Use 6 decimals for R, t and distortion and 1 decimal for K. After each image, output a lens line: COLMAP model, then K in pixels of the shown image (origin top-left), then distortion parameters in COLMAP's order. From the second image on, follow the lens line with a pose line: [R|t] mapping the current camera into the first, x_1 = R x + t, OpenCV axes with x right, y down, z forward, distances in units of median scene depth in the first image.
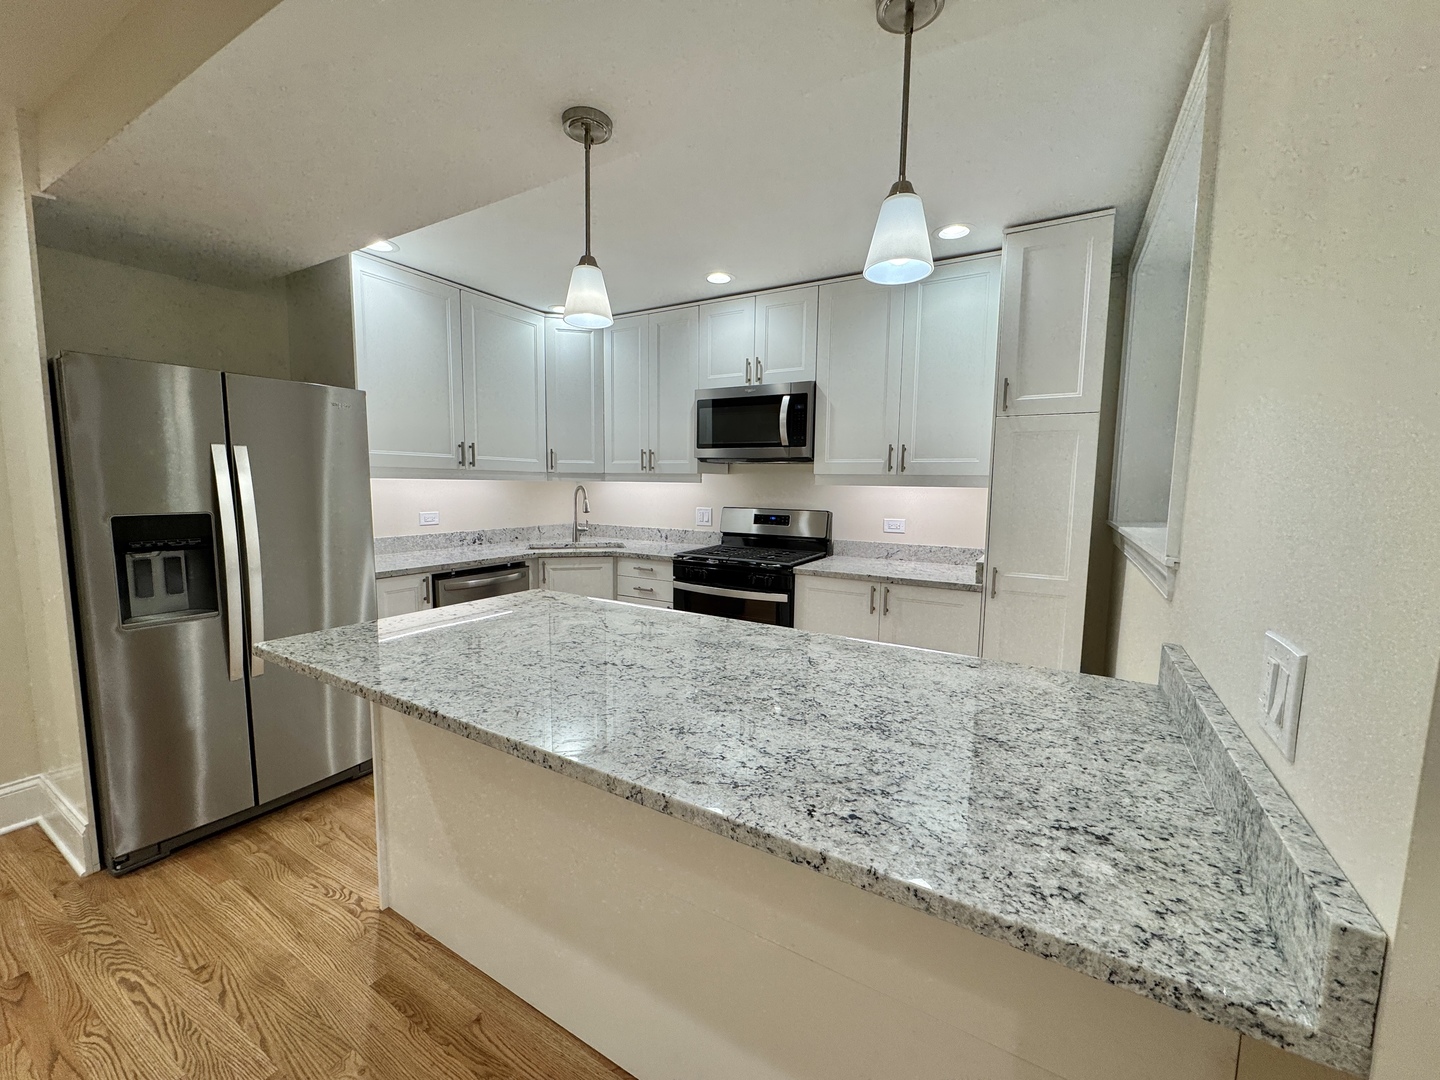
lens RADIAL K [[573.5, 0, 719.2], [0, 573.5, 538.1], [0, 0, 1]] dist [-0.003053, 0.000454]
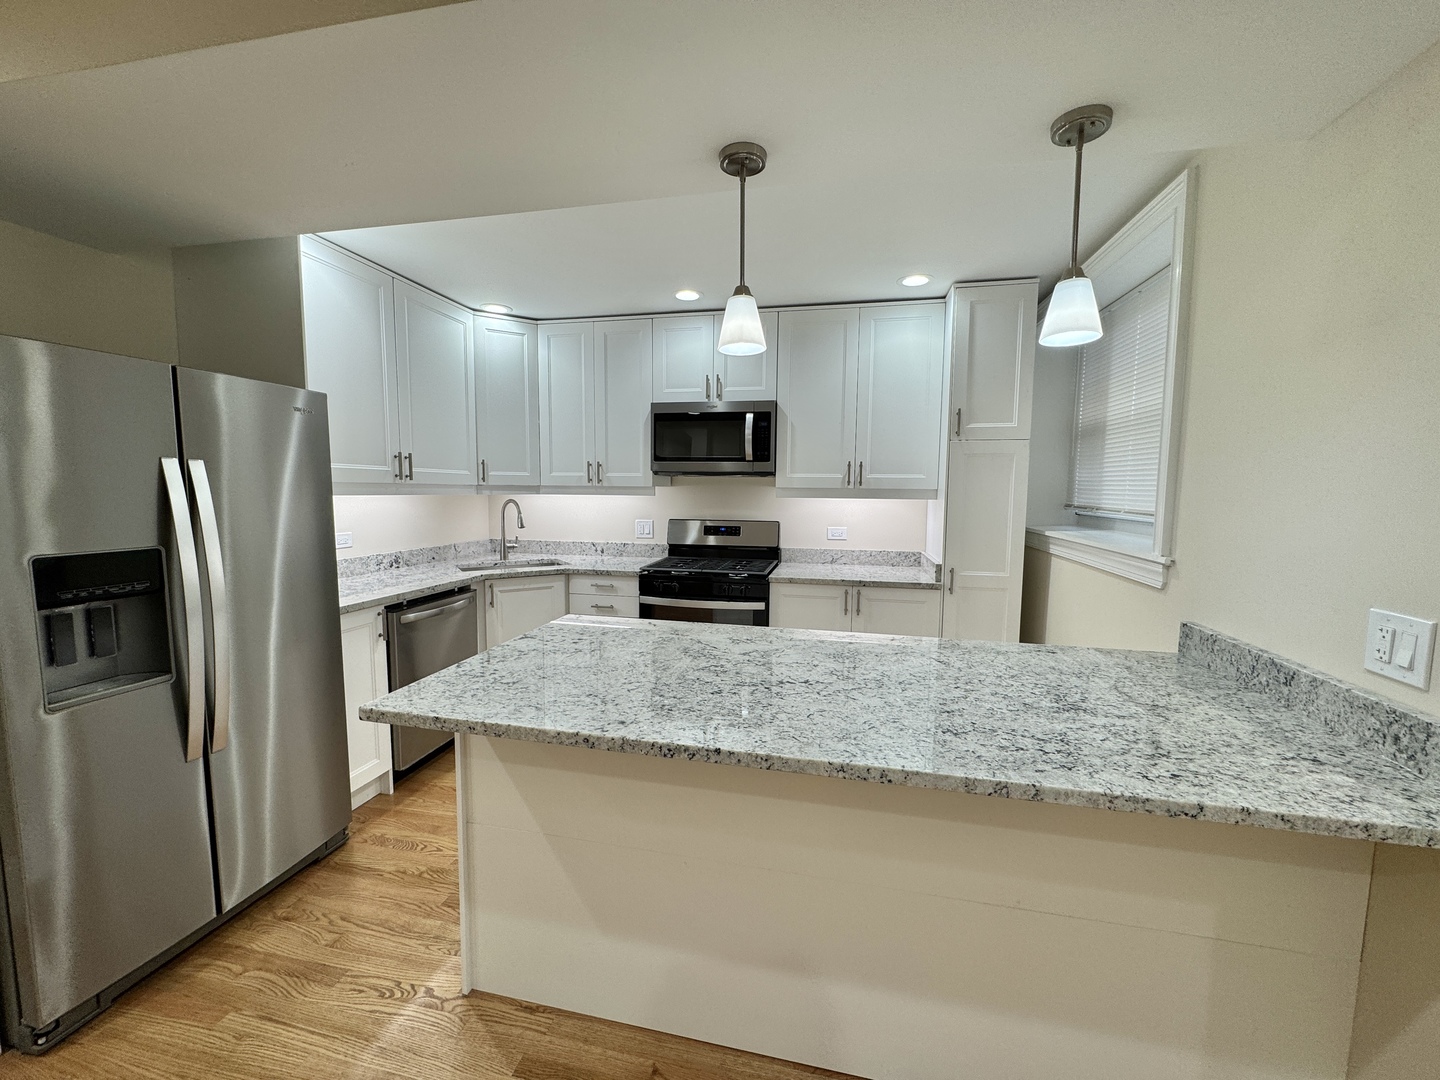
lens RADIAL K [[573.5, 0, 720.2], [0, 573.5, 537.7], [0, 0, 1]] dist [-0.003053, 0.000454]
pose [[0.949577, -0.031459, 0.311953, -0.347478], [0.034009, 0.999418, -0.002736, -0.024565], [-0.311685, 0.013207, 0.950094, 0.027458]]
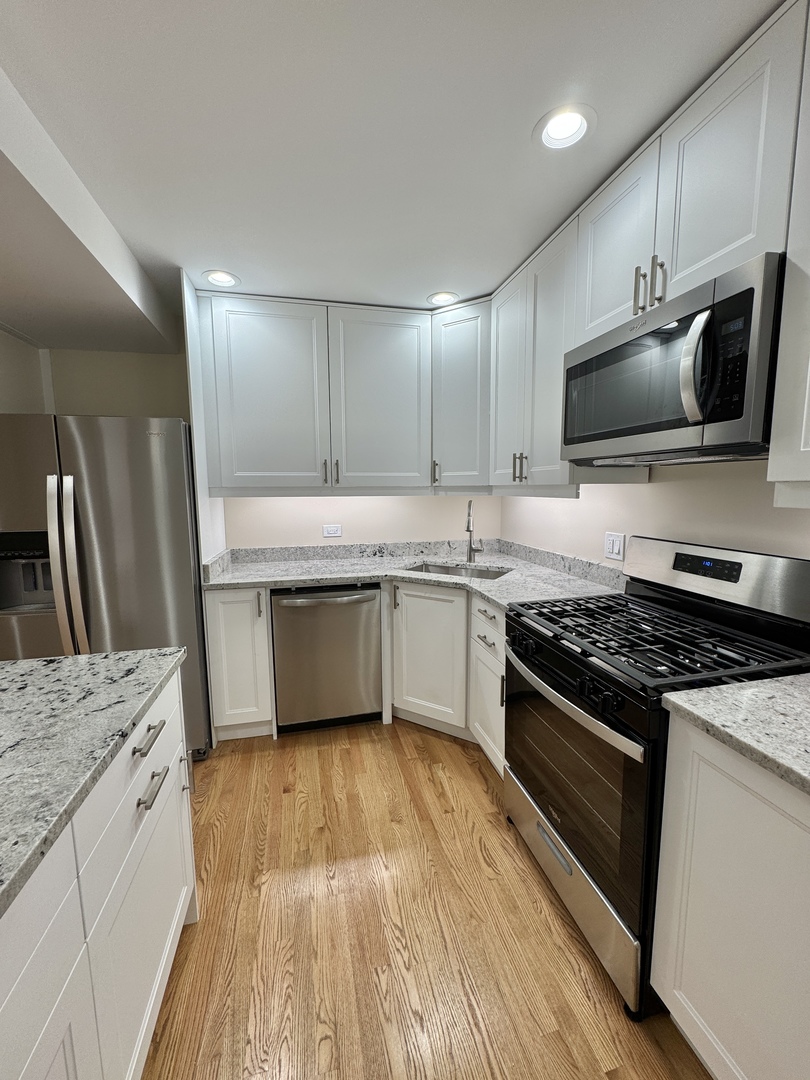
lens RADIAL K [[430.1, 0, 402.6], [0, 430.1, 538.5], [0, 0, 1]] dist [-0.003053, 0.000454]
pose [[0.692828, 0.066023, -0.718074, 0.270257], [-0.051749, 0.997784, 0.041812, -0.089550], [0.719243, 0.008191, 0.694710, 0.759985]]
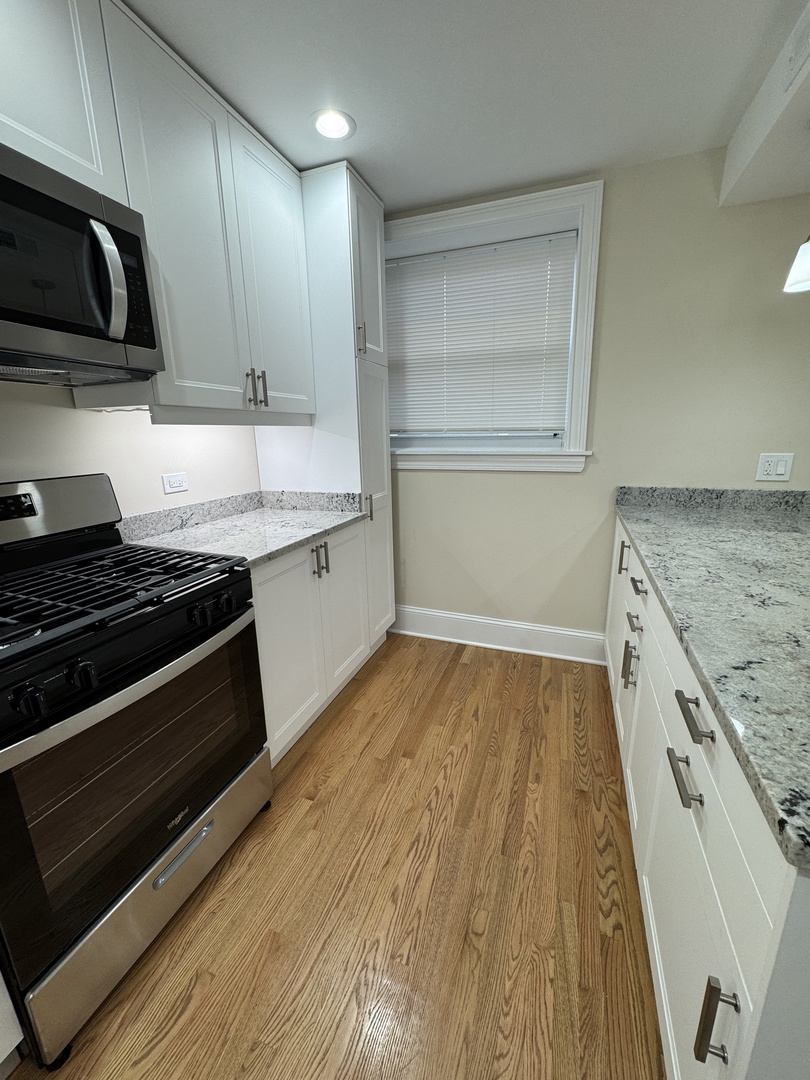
lens RADIAL K [[430.1, 0, 404.7], [0, 430.1, 540.5], [0, 0, 1]] dist [-0.003053, 0.000454]
pose [[-0.178887, -0.250721, 0.951388, -0.401660], [0.113889, 0.955208, 0.273142, -0.093055], [-0.977256, 0.157214, -0.142320, 1.096182]]
